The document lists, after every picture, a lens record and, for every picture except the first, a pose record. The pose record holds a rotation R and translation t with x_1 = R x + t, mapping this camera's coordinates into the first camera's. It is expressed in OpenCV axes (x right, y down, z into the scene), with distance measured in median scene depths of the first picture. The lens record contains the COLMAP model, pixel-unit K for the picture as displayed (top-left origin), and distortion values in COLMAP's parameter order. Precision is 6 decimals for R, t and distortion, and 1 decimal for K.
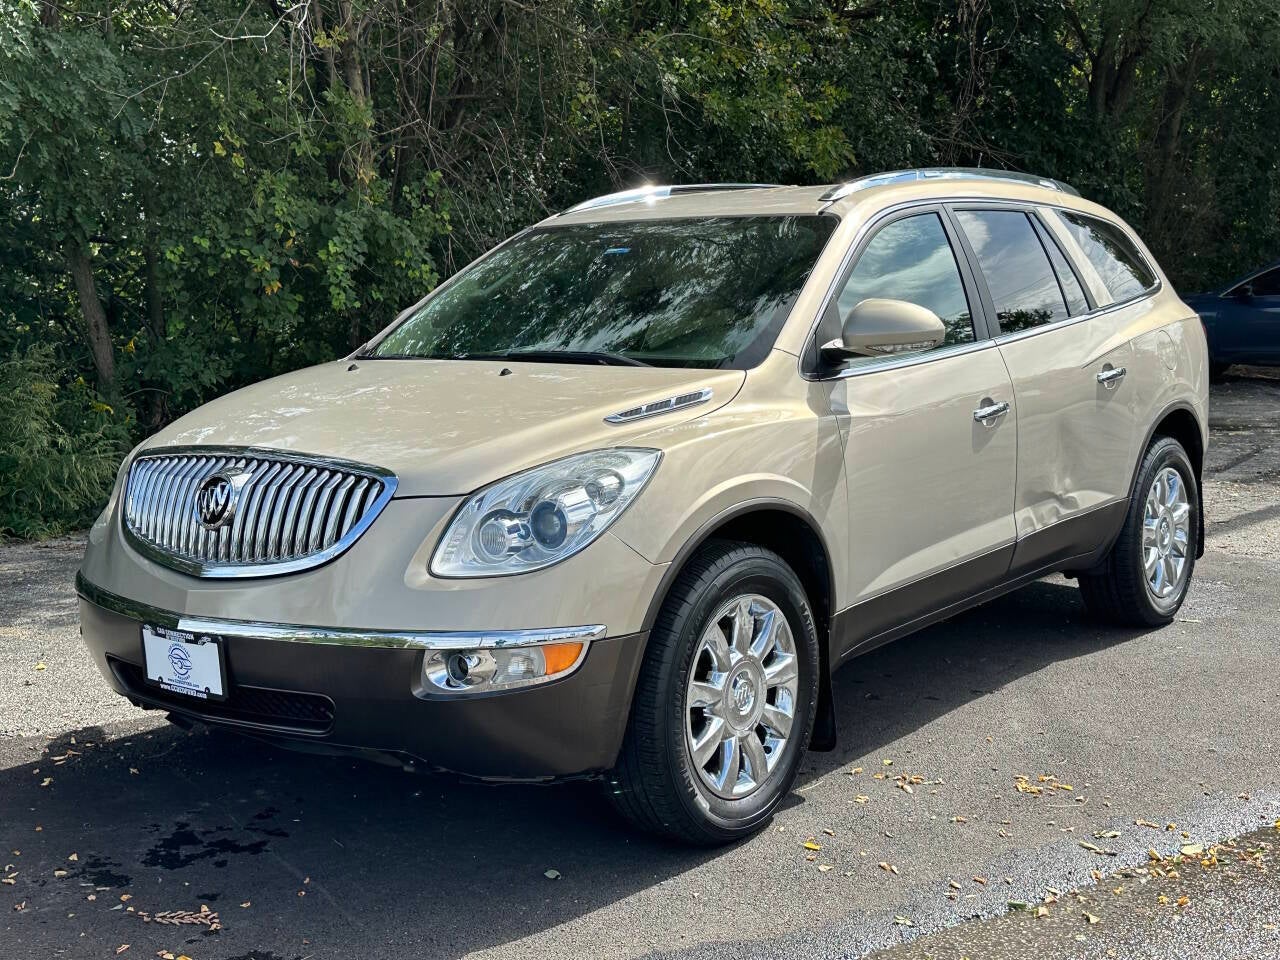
lens RADIAL K [[1541.9, 0, 640.0], [0, 1541.9, 480.0], [0, 0, 1]] dist [0.215831, -0.469929]
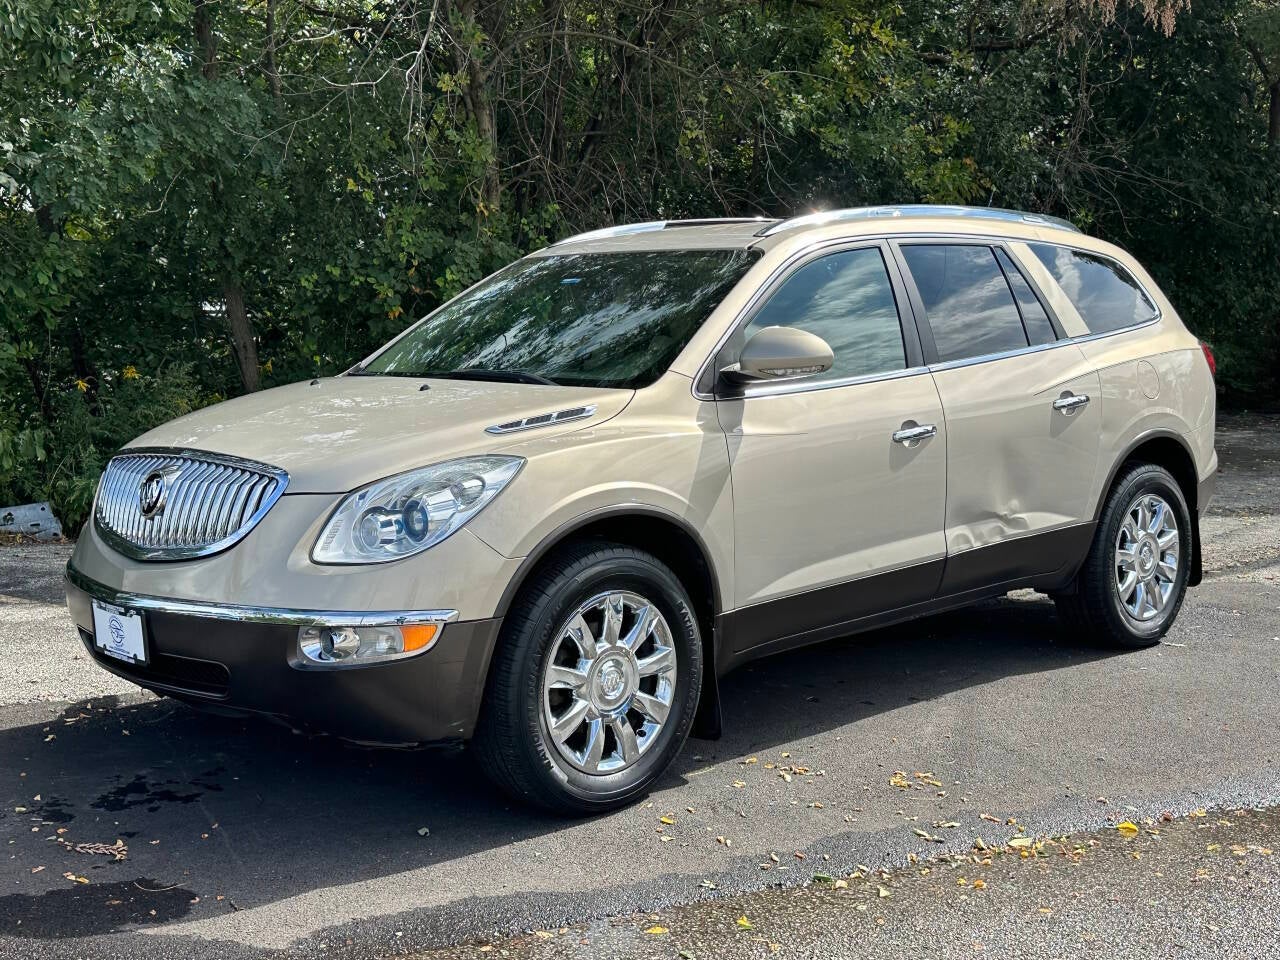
lens RADIAL K [[1540.7, 0, 643.8], [0, 1540.7, 474.1], [0, 0, 1]] dist [0.221753, -0.490873]
pose [[0.990108, 0.022589, -0.138479, 0.216438], [-0.025409, 0.999504, -0.018628, 0.009469], [0.137990, 0.021963, 0.990190, -0.087908]]
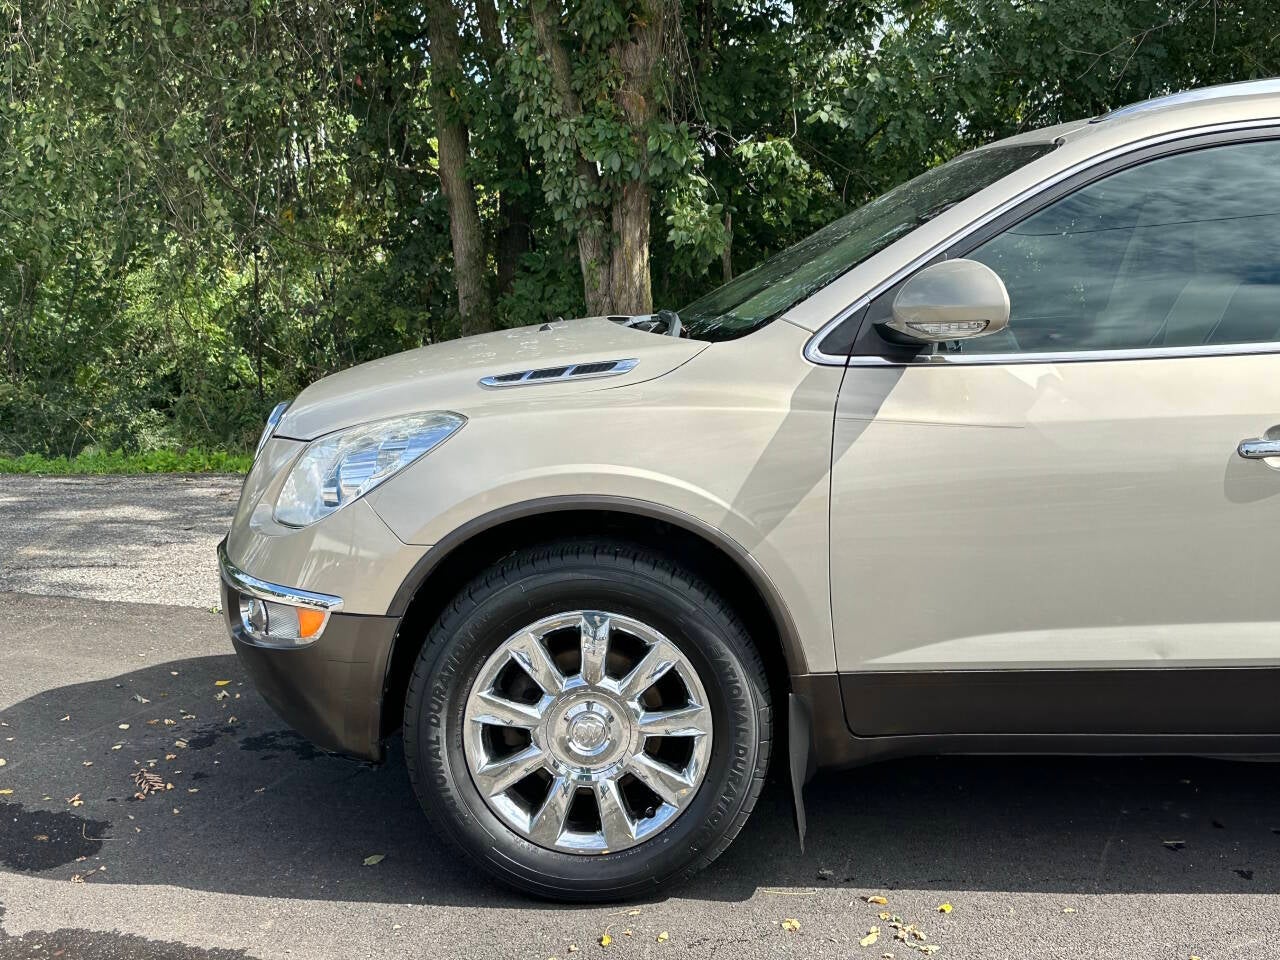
lens RADIAL K [[1577.2, 0, 640.0], [0, 1577.2, 480.0], [0, 0, 1]] dist [0.222215, -0.516465]
pose [[0.617801, 0.129323, -0.775628, 0.649792], [-0.121787, 0.990218, 0.068097, -0.048910], [0.776846, 0.052391, 0.627507, 0.438925]]
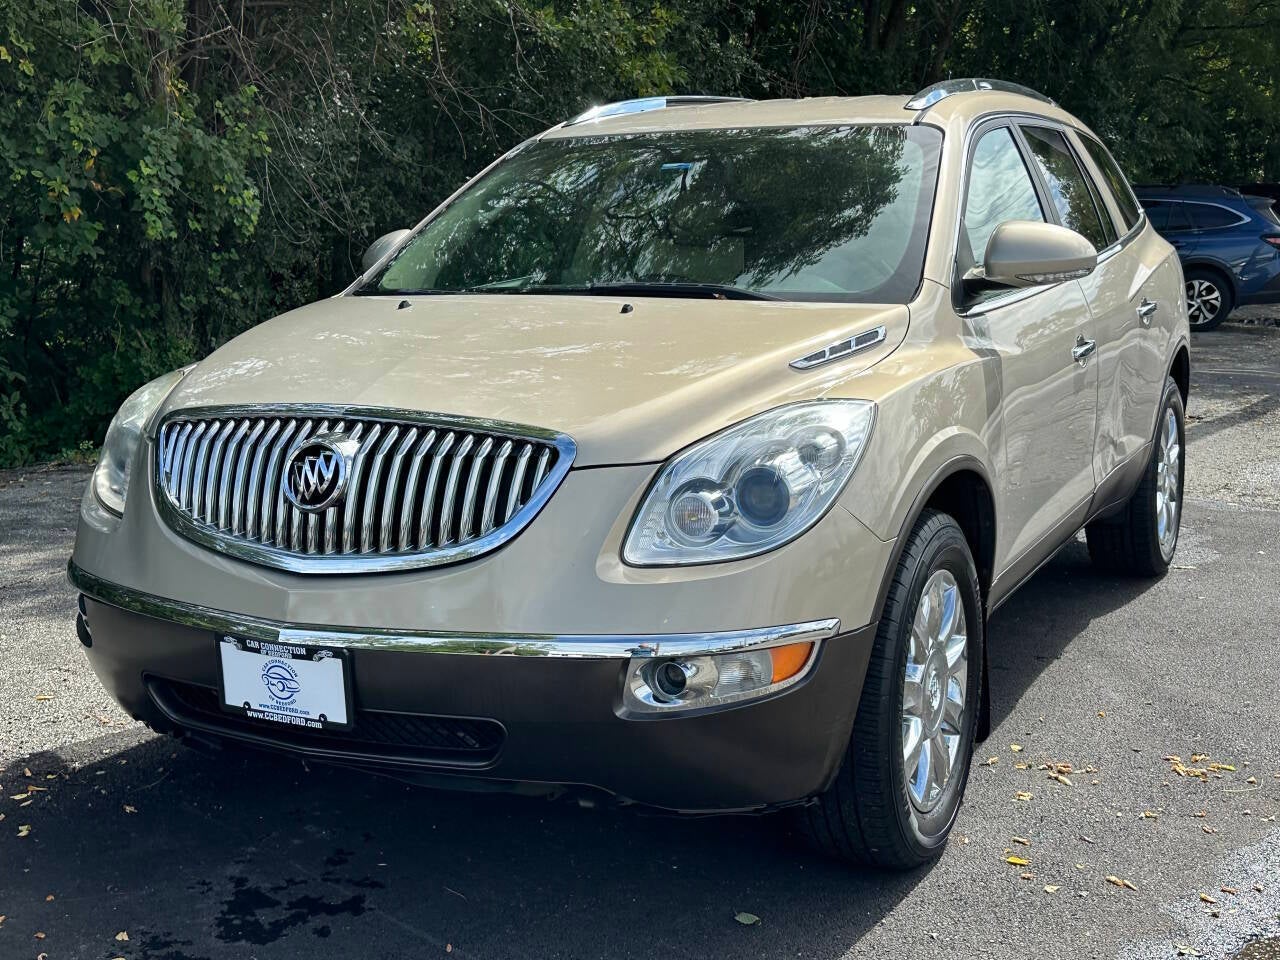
lens RADIAL K [[1541.9, 0, 640.0], [0, 1541.9, 480.0], [0, 0, 1]] dist [0.215831, -0.469929]
pose [[0.983053, -0.024381, 0.181691, -0.219700], [0.017474, 0.999066, 0.039517, -0.010590], [-0.182485, -0.035673, 0.982561, 0.178299]]
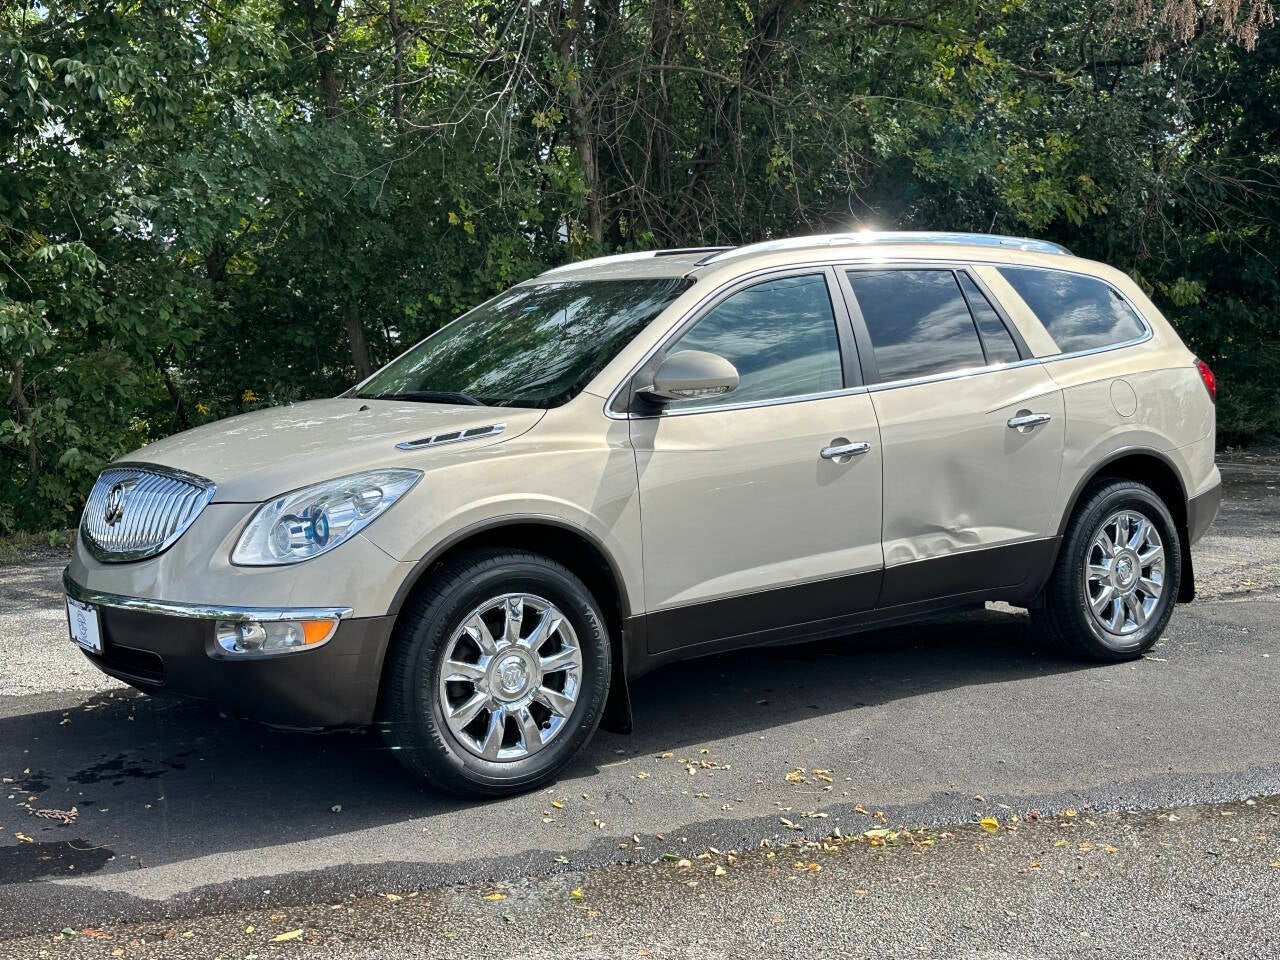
lens RADIAL K [[1541.9, 0, 640.0], [0, 1541.9, 480.0], [0, 0, 1]] dist [0.215831, -0.469929]
pose [[0.962955, 0.023114, -0.268671, 0.437480], [-0.030977, 0.999206, -0.025063, 0.011426], [0.267878, 0.032457, 0.962906, -0.129893]]
